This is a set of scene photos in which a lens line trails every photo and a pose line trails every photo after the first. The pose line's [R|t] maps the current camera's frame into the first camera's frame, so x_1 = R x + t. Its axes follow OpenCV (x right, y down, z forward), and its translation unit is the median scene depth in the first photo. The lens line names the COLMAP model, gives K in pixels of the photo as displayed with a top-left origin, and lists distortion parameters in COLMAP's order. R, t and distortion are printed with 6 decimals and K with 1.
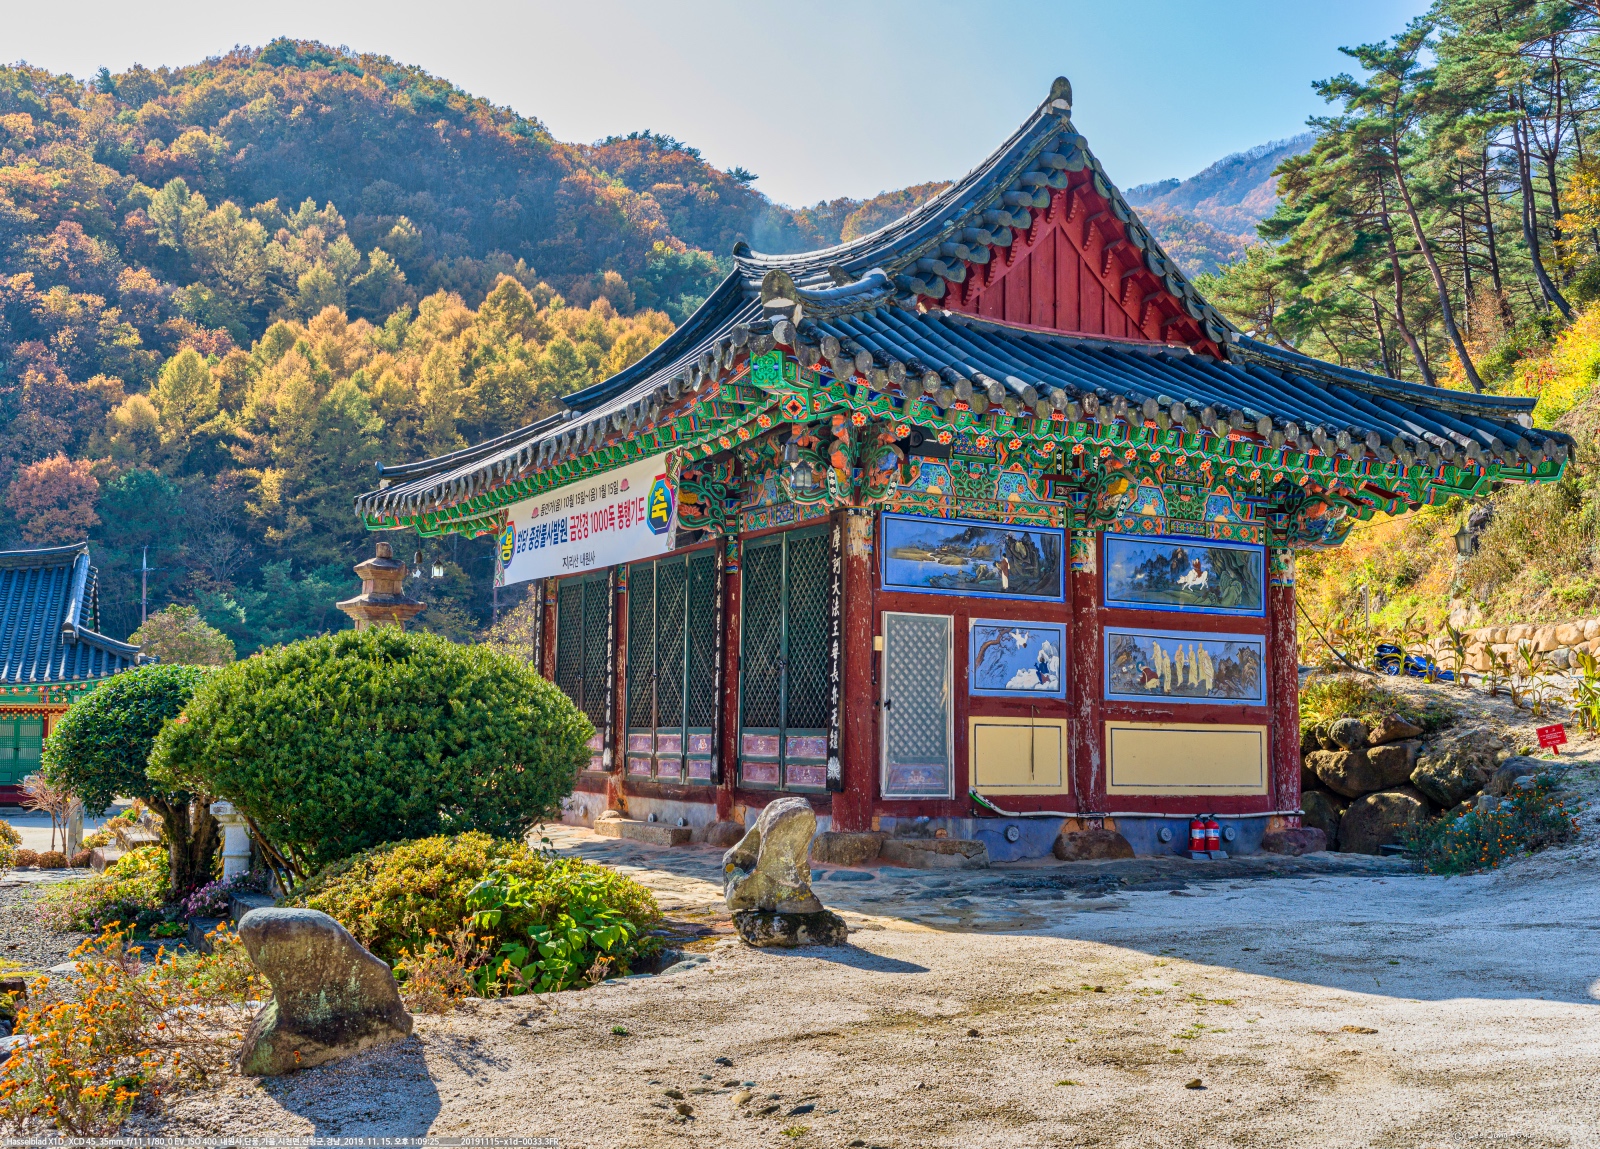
lens RADIAL K [[1706.1, 0, 787.8], [0, 1706.1, 583.9], [0, 0, 1]] dist [-0.004704, -0.013851]
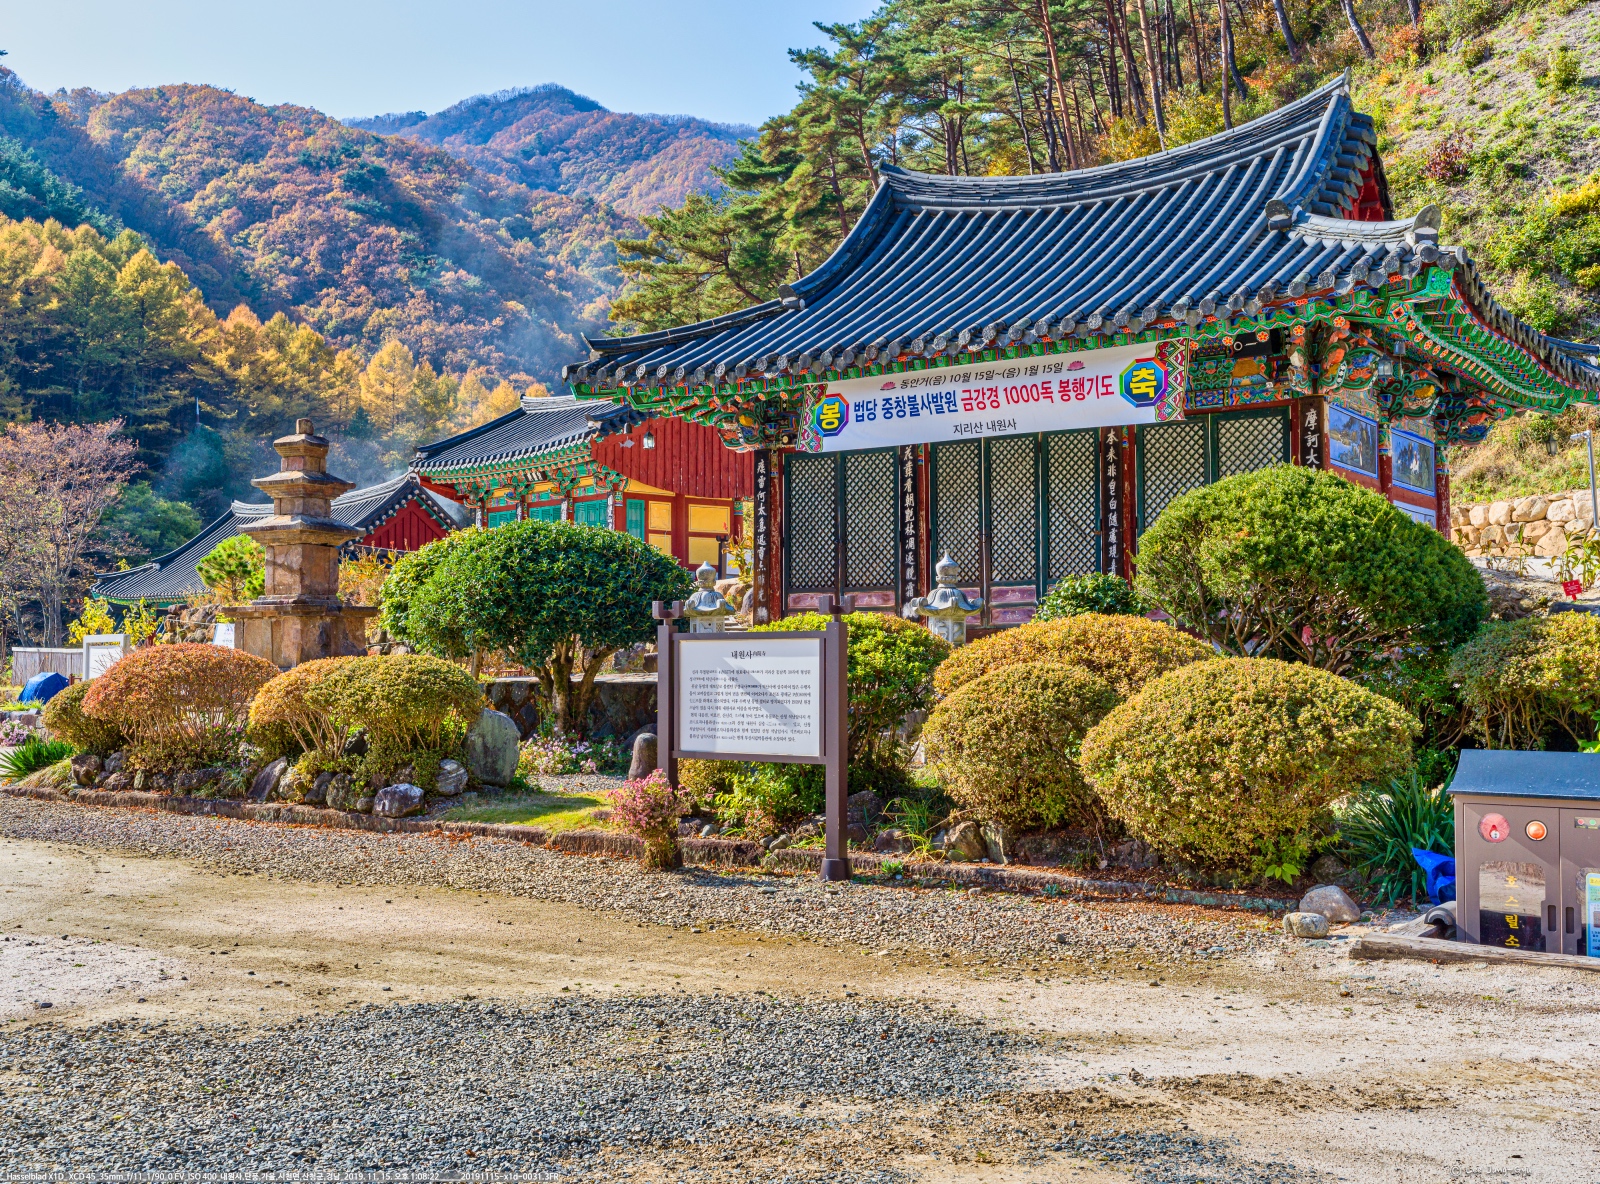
lens RADIAL K [[1664.3, 0, 799.9], [0, 1664.3, 588.4], [0, 0, 1]] dist [-0.006022, -0.001286]
pose [[0.897990, 0.003304, 0.440003, -0.066040], [-0.023499, 0.998905, 0.040458, 0.004451], [-0.439388, -0.046670, 0.897084, 0.004459]]
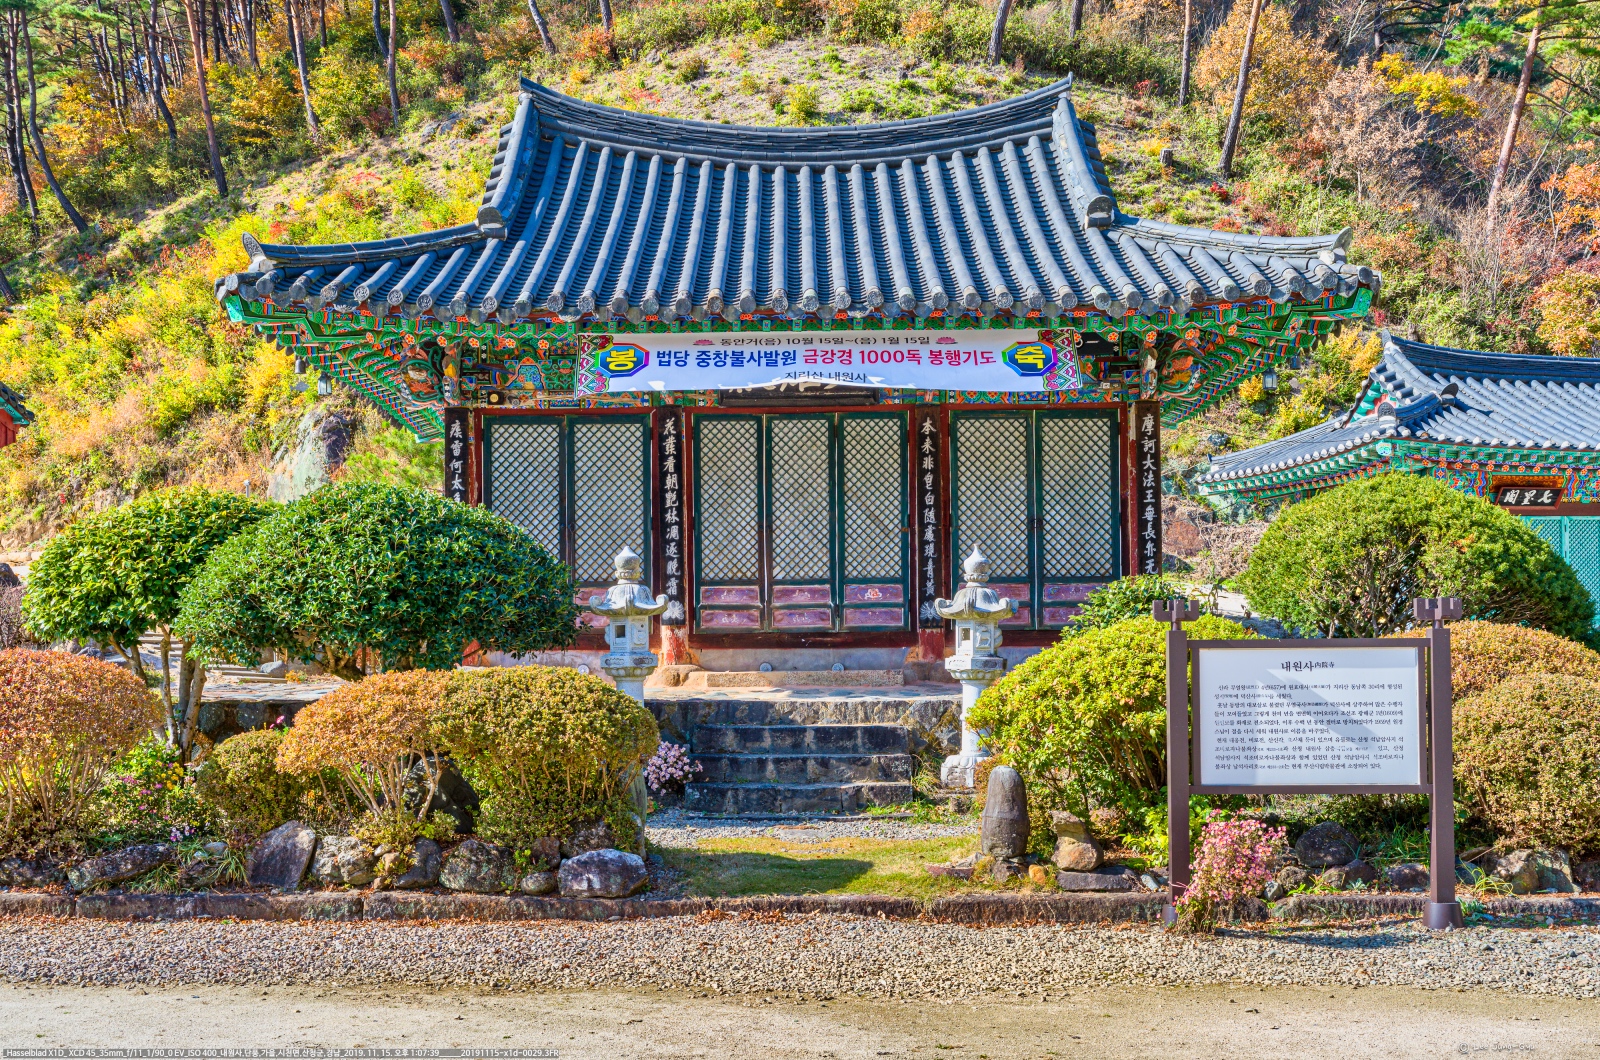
lens RADIAL K [[1738.4, 0, 764.1], [0, 1738.4, 614.1], [0, 0, 1]] dist [-0.004890, -0.017828]
pose [[0.489058, 0.006469, 0.872227, -0.094551], [-0.063181, 0.997608, 0.028026, 0.007312], [-0.869960, -0.068815, 0.488297, 0.047675]]
